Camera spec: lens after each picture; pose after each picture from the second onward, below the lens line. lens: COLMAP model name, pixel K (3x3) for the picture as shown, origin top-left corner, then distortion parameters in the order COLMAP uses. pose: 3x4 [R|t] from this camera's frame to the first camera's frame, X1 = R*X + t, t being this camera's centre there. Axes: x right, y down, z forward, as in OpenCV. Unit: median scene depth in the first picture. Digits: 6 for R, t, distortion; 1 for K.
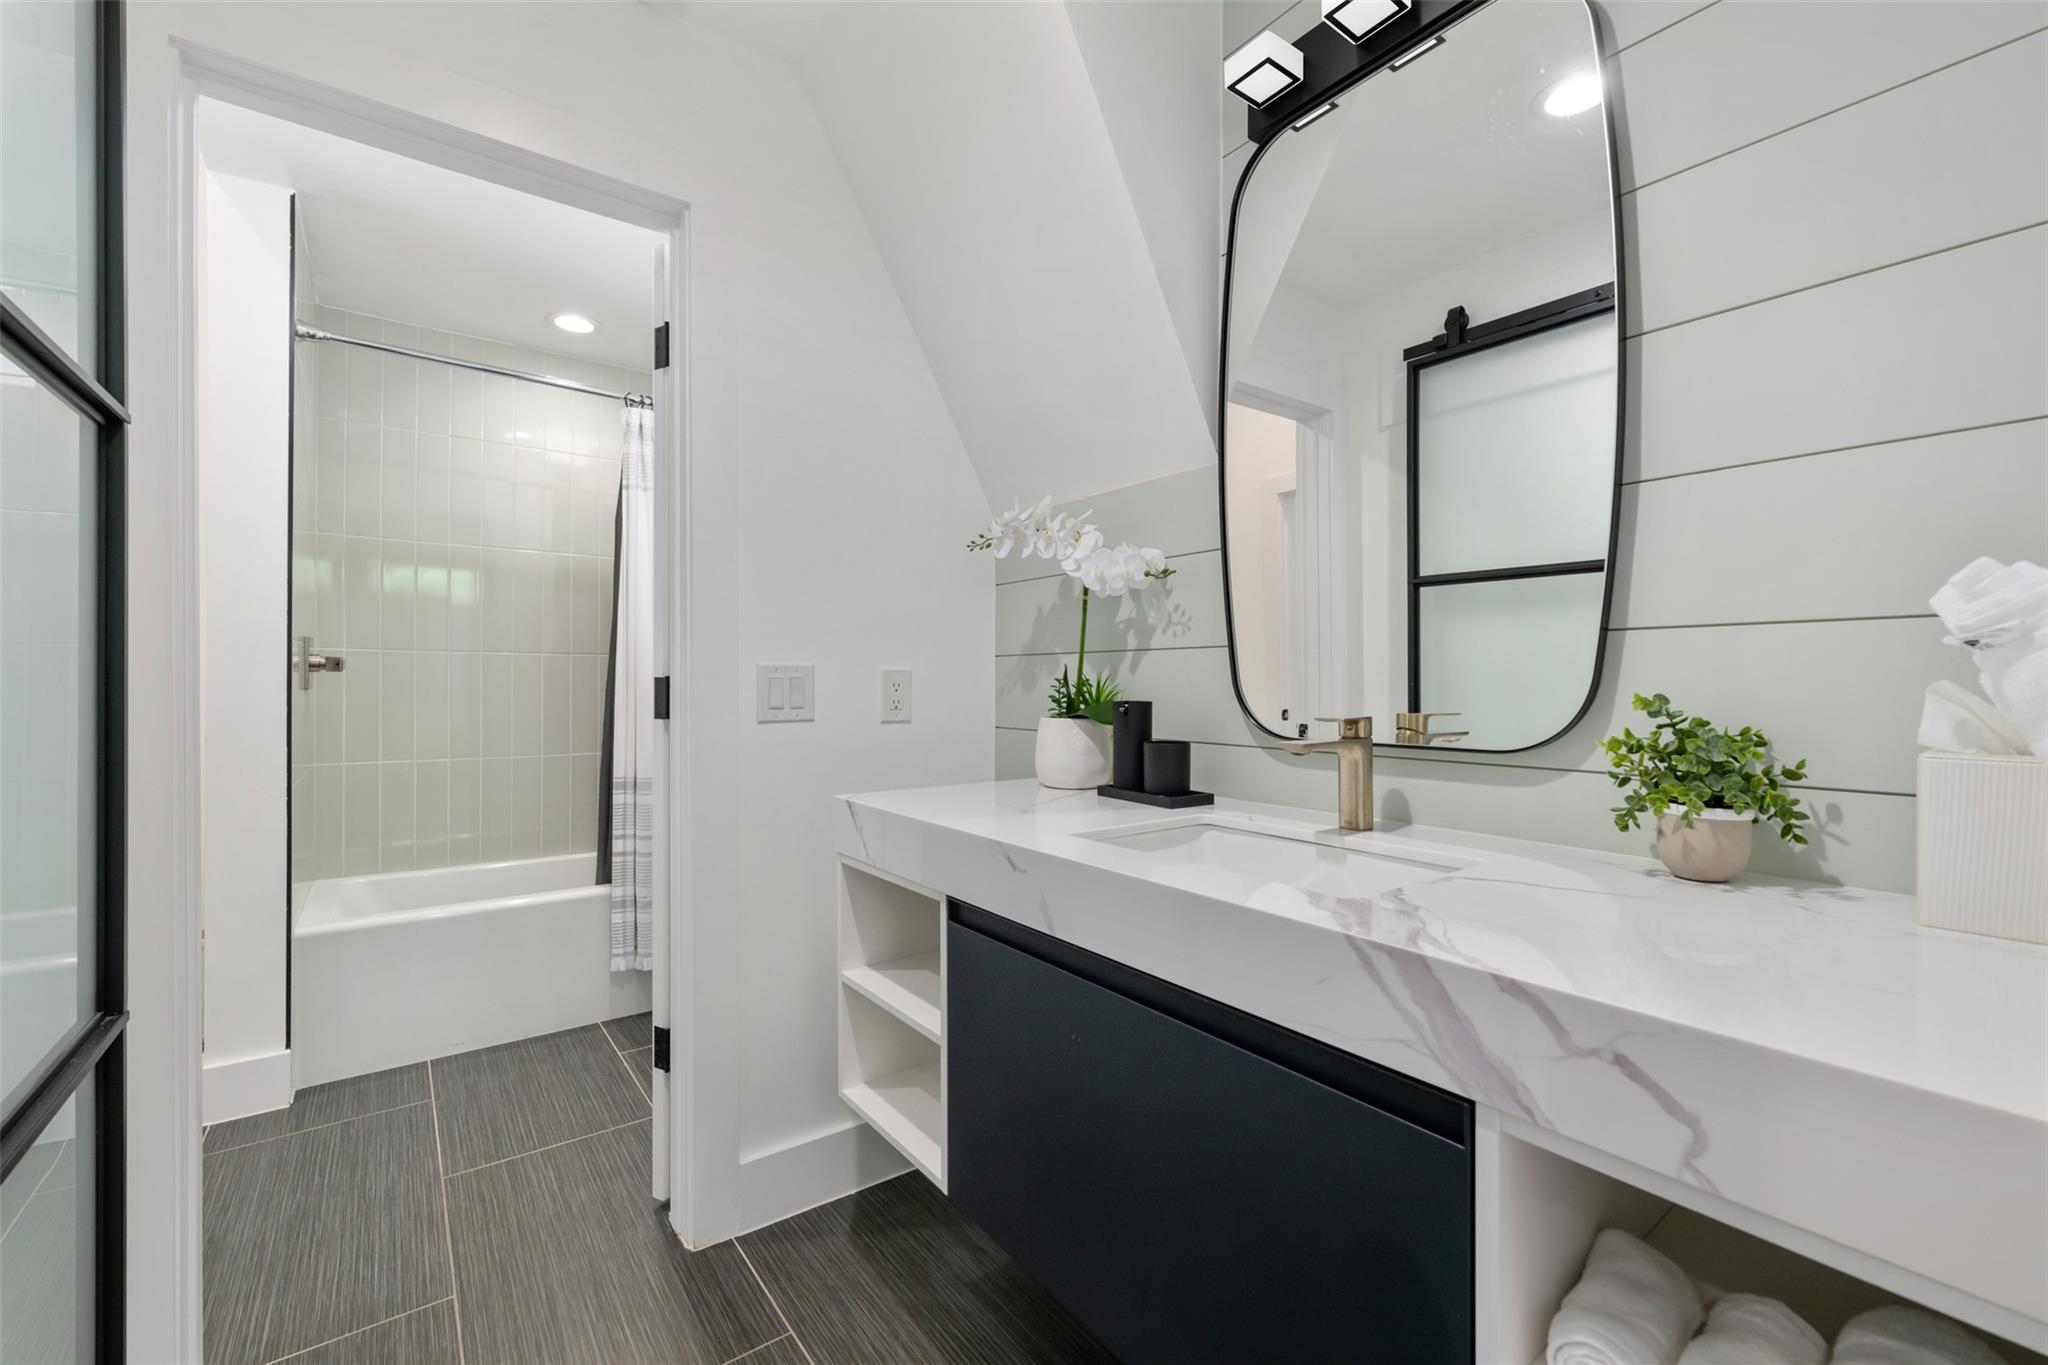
lens RADIAL K [[848.5, 0, 1020.1], [0, 848.5, 686.7], [0, 0, 1]] dist [0.000226, 0.000020]
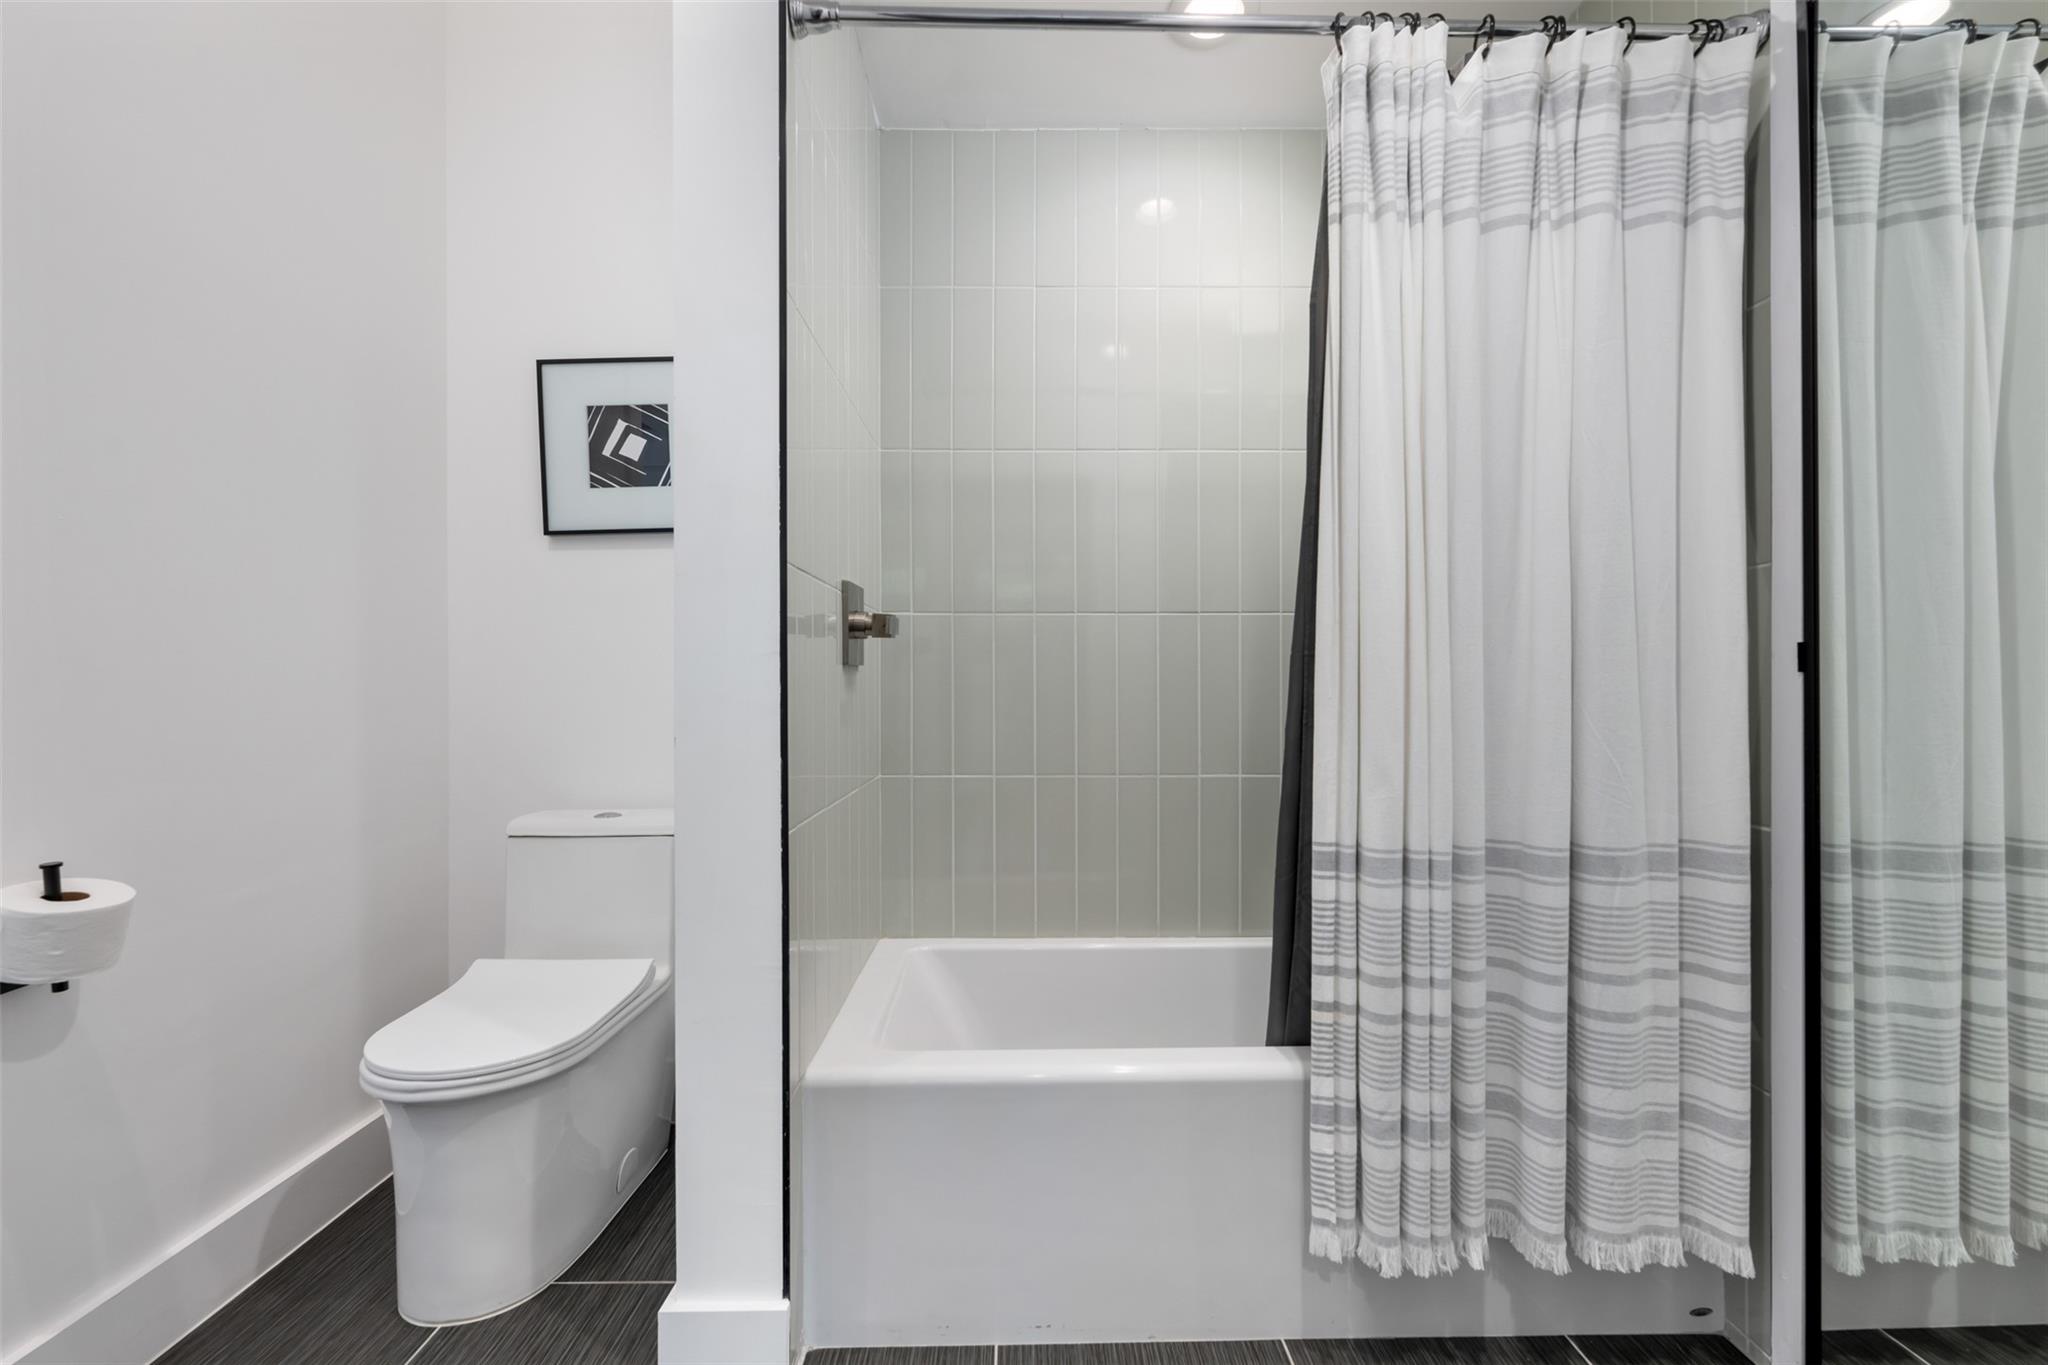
lens RADIAL K [[848.5, 0, 1023.3], [0, 848.5, 687.8], [0, 0, 1]] dist [0.000226, 0.000020]
pose [[0.805212, -0.003575, -0.592976, -0.328191], [0.005183, 0.999986, 0.001010, 0.020133], [0.592964, -0.003887, 0.805220, 0.524418]]
